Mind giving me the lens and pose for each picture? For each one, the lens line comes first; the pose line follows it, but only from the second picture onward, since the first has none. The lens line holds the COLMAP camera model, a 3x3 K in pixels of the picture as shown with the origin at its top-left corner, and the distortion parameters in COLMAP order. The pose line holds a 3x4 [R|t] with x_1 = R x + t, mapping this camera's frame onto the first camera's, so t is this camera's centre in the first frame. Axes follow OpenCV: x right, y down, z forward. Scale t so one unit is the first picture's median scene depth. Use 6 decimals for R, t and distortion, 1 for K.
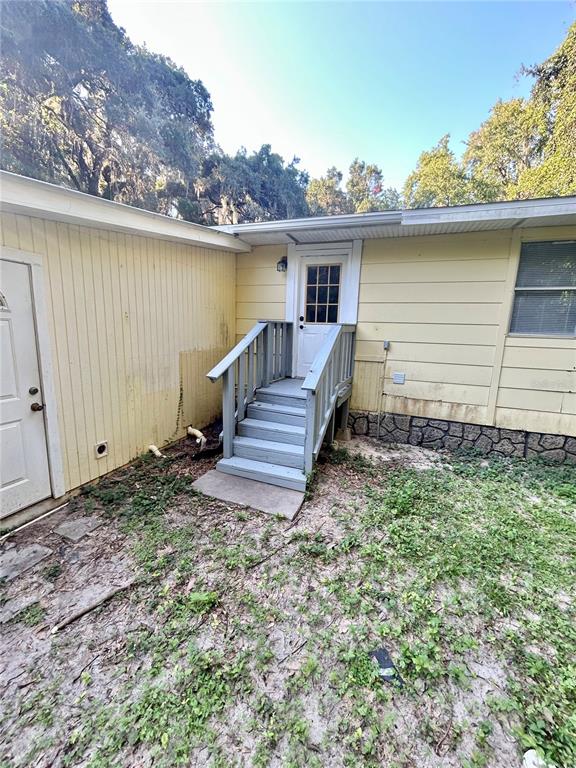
lens RADIAL K [[310.8, 0, 288.0], [0, 310.8, 384.0], [0, 0, 1]] dist [-0.000878, 0.000404]
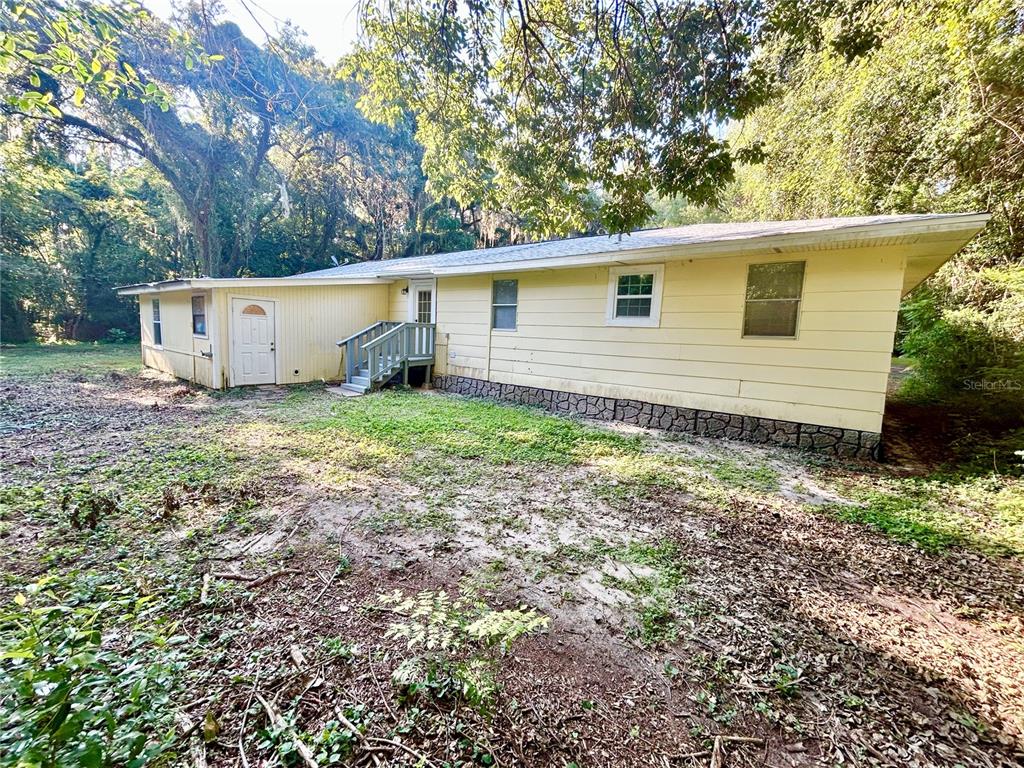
lens RADIAL K [[414.4, 0, 512.4], [0, 414.4, 383.0], [0, 0, 1]] dist [-0.000878, 0.000404]
pose [[0.959549, 0.050216, -0.277026, 1.448509], [-0.066209, 0.996618, -0.048677, 0.254556], [0.273645, 0.065050, 0.959629, -1.242070]]
